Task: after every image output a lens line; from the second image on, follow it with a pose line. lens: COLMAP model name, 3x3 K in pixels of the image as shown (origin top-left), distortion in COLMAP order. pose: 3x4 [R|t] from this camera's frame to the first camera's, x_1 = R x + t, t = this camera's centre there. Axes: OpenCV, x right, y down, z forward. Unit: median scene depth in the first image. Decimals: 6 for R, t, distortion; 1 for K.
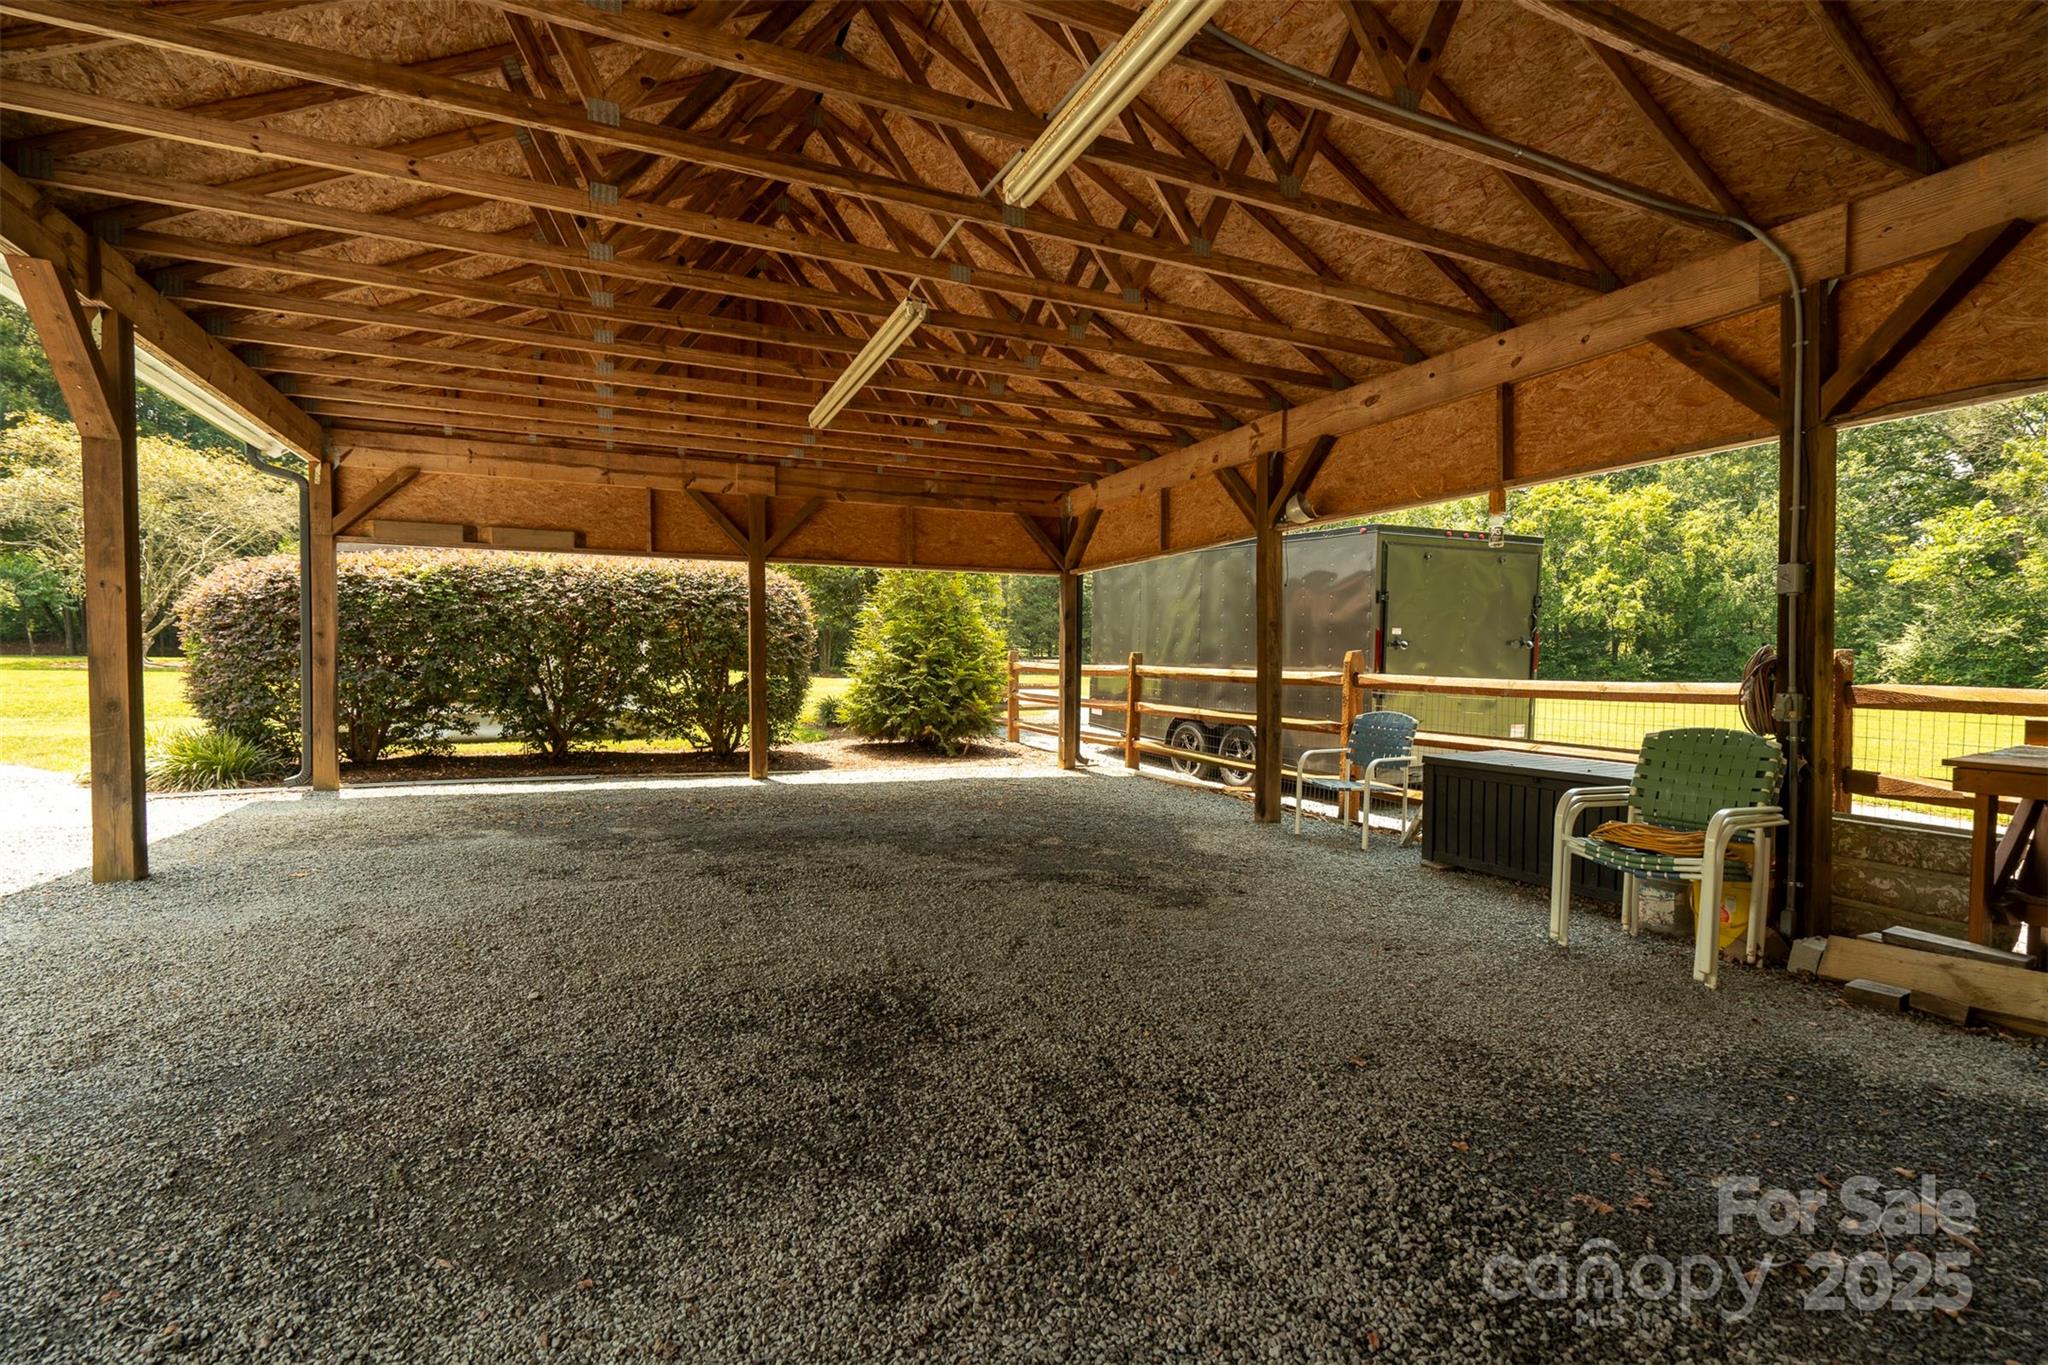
lens RADIAL K [[927.1, 0, 1024.0], [0, 927.1, 682.5], [0, 0, 1]] dist [-0.000042, 0.000436]
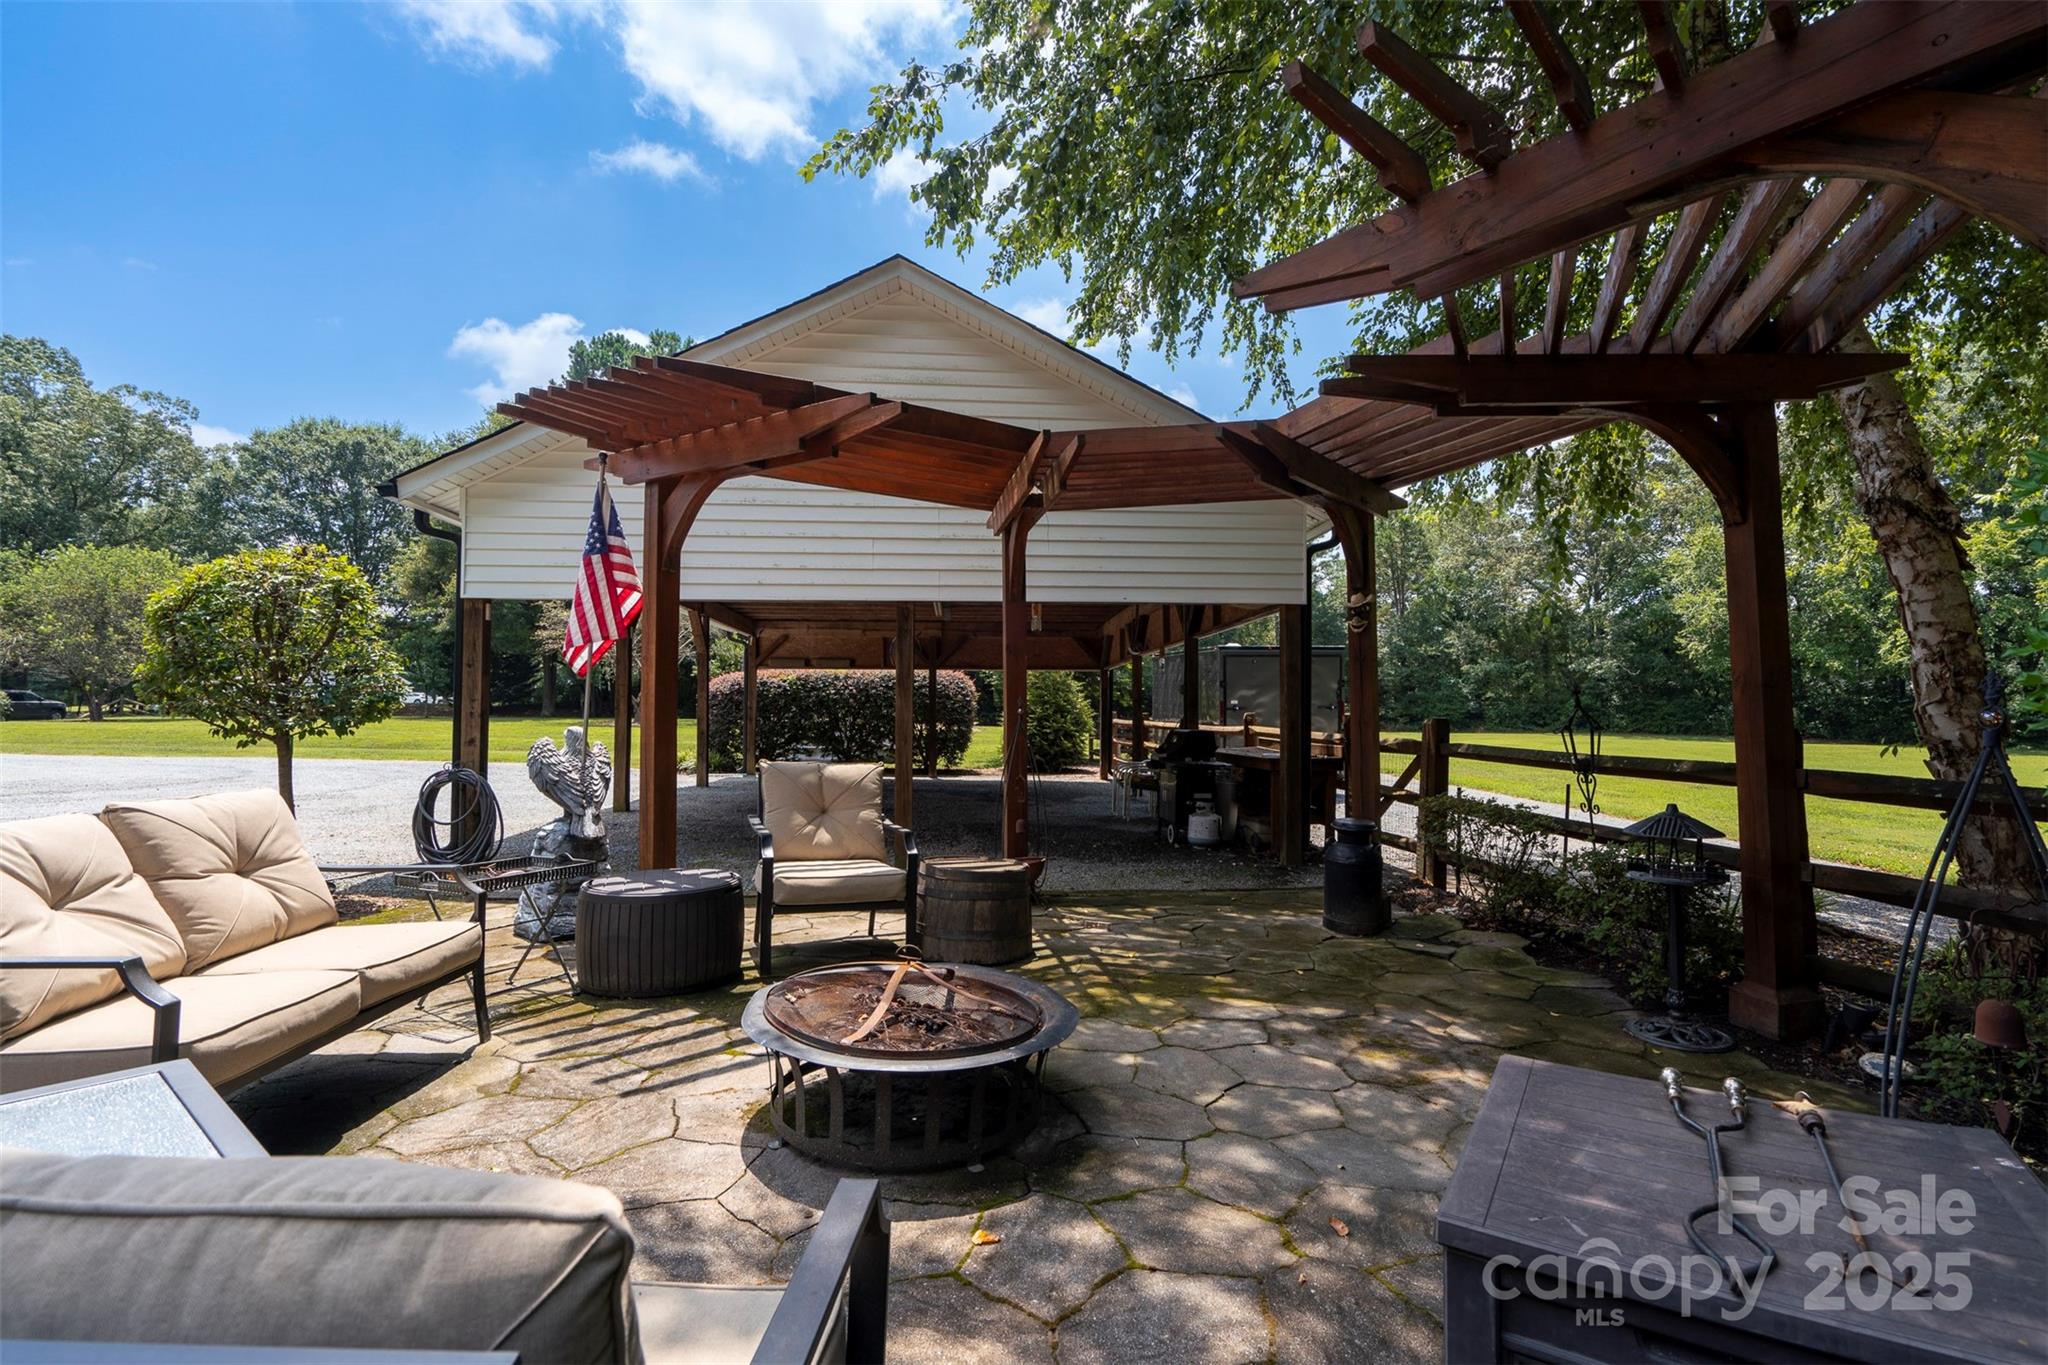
lens RADIAL K [[927.1, 0, 1024.0], [0, 927.1, 682.5], [0, 0, 1]] dist [-0.000042, 0.000436]
pose [[0.940711, -0.017619, -0.338752, 0.589082], [-0.004190, 0.997970, -0.063541, 0.024493], [0.339184, 0.061193, 0.938728, -0.831931]]
